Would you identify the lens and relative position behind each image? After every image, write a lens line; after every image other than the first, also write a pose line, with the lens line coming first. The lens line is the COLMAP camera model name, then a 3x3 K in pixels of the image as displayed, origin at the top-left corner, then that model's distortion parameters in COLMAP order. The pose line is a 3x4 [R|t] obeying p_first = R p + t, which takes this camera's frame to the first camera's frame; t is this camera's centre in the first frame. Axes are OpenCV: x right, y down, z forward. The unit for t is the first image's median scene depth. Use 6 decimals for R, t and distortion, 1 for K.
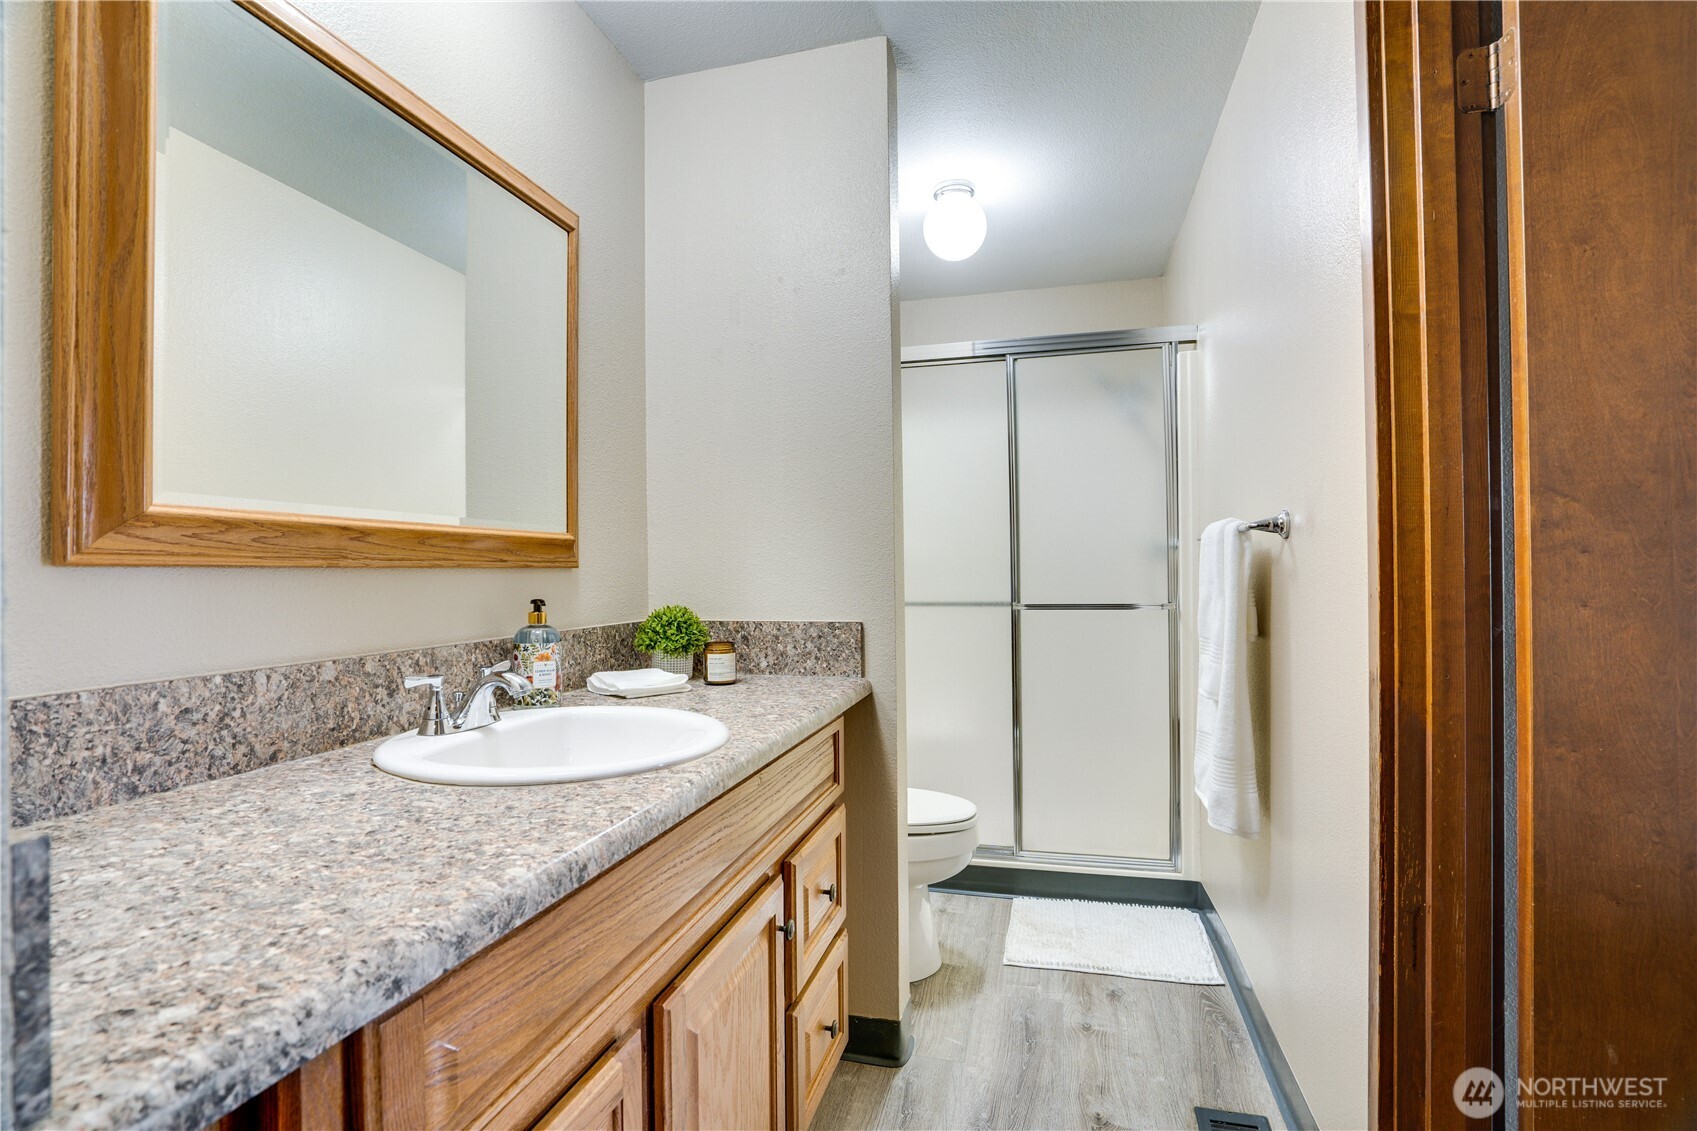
lens RADIAL K [[789.7, 0, 841.4], [0, 789.7, 566.1], [0, 0, 1]] dist [-0.061844, 0.024681]
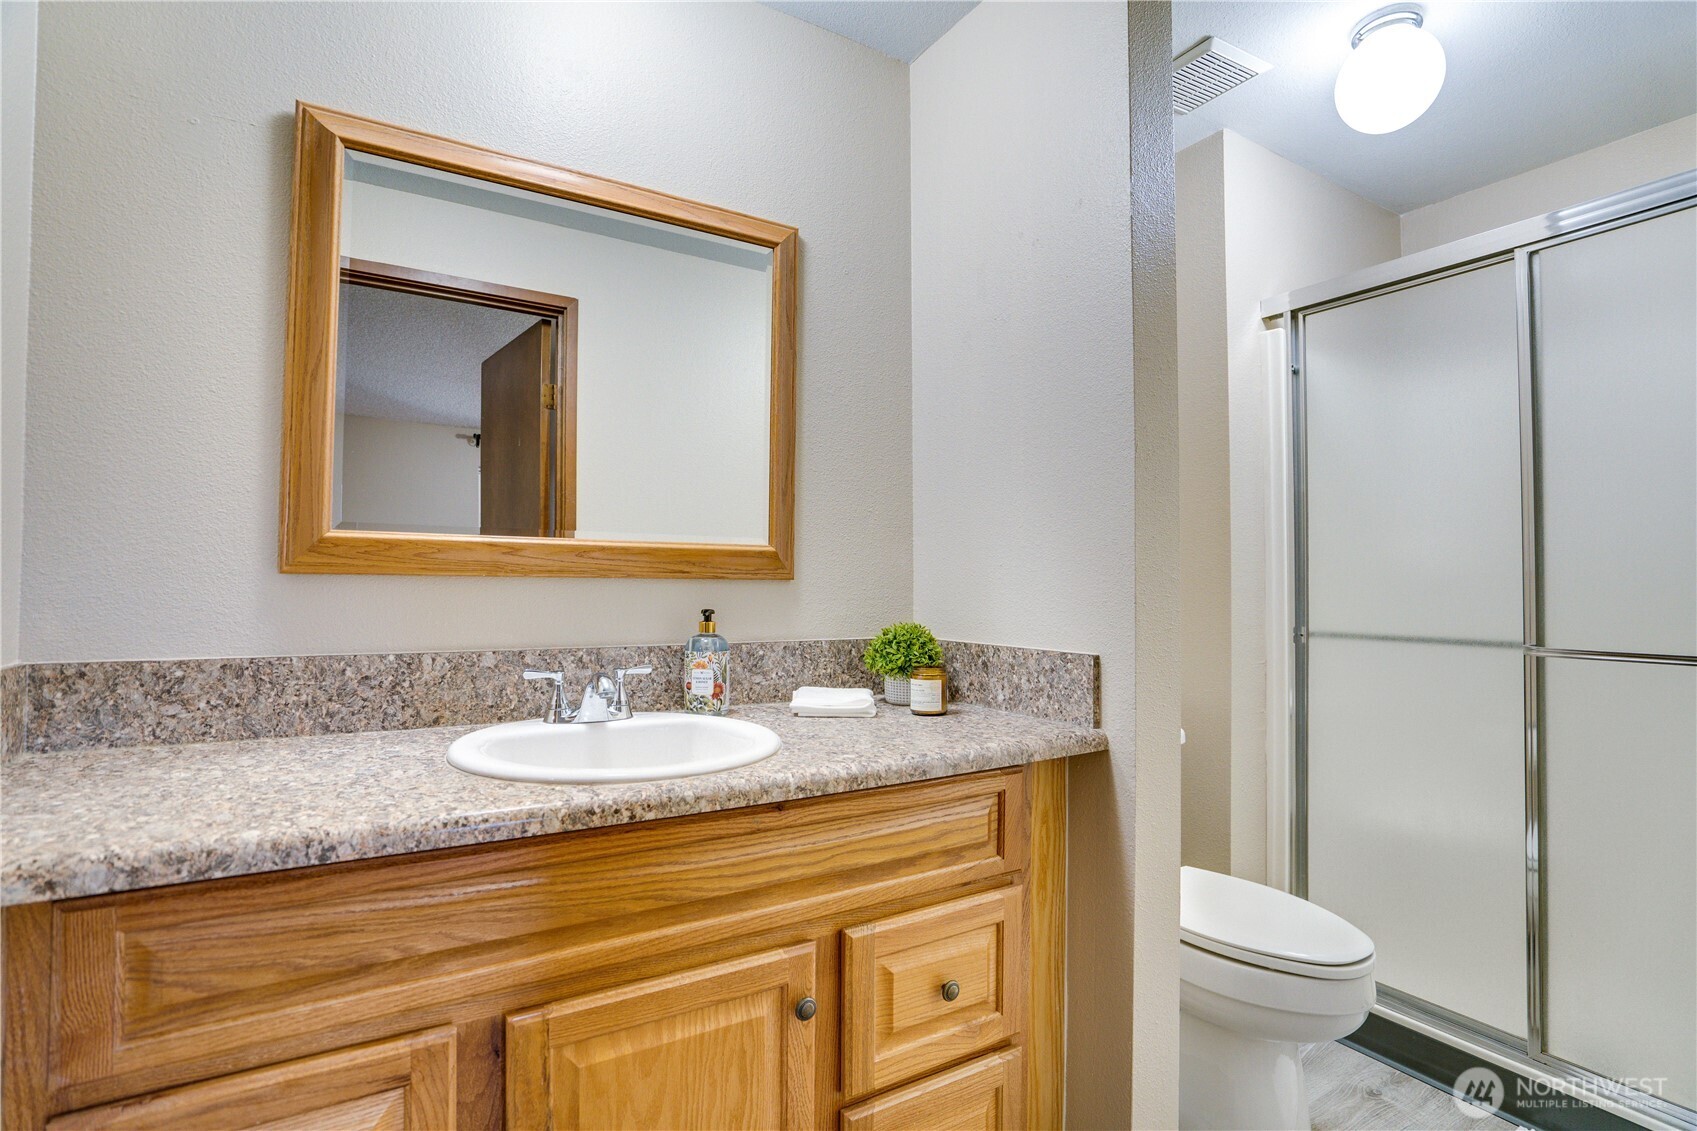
lens RADIAL K [[808.4, 0, 848.5], [0, 808.4, 565.5], [0, 0, 1]] dist [-0.062333, 0.022592]
pose [[0.723538, -0.001796, -0.690283, 0.627993], [-0.009918, 0.999866, -0.012997, -0.004823], [0.690214, 0.016250, 0.723423, 0.448156]]
